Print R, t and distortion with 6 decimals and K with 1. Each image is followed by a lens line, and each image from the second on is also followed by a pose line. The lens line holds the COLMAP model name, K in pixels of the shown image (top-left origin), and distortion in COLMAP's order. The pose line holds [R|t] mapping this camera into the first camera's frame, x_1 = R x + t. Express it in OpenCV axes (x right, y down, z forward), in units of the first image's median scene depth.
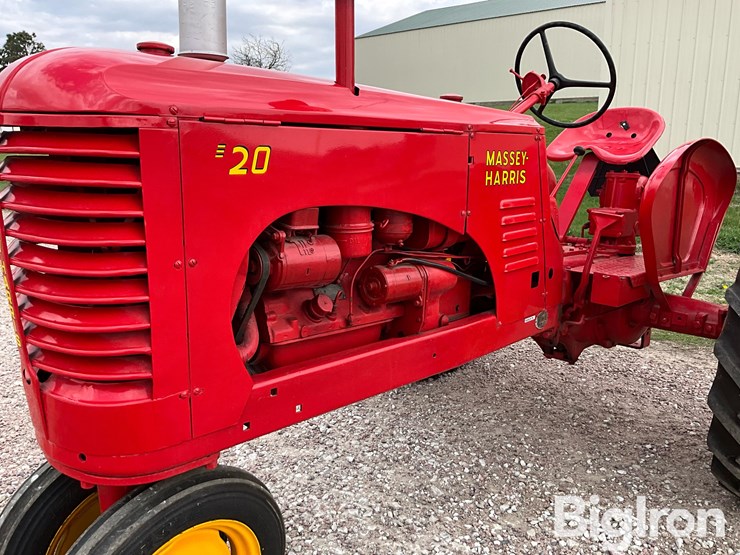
lens RADIAL K [[606.1, 0, 370.0], [0, 606.1, 277.5], [0, 0, 1]] dist [0.085553, -0.156339]
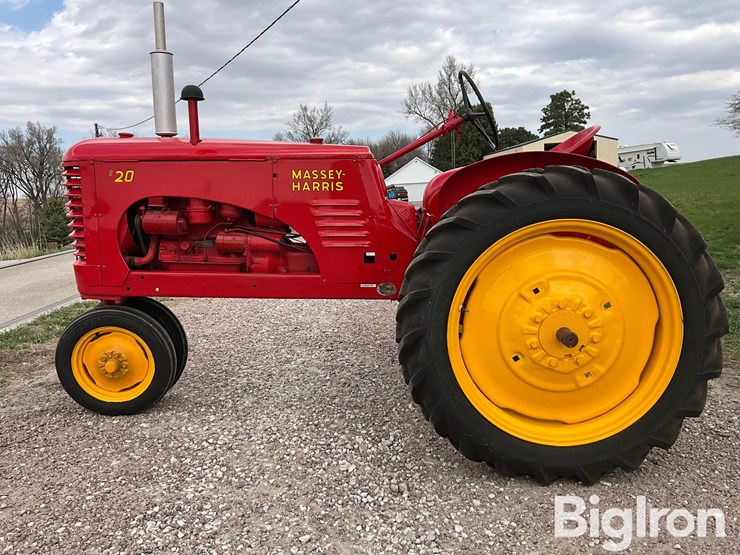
lens RADIAL K [[606.1, 0, 370.0], [0, 606.1, 277.5], [0, 0, 1]] dist [0.085553, -0.156339]
pose [[0.635050, 0.088152, -0.767425, 1.518216], [-0.141577, 0.989921, -0.003447, 0.053770], [0.759386, 0.110839, 0.641130, 0.125169]]
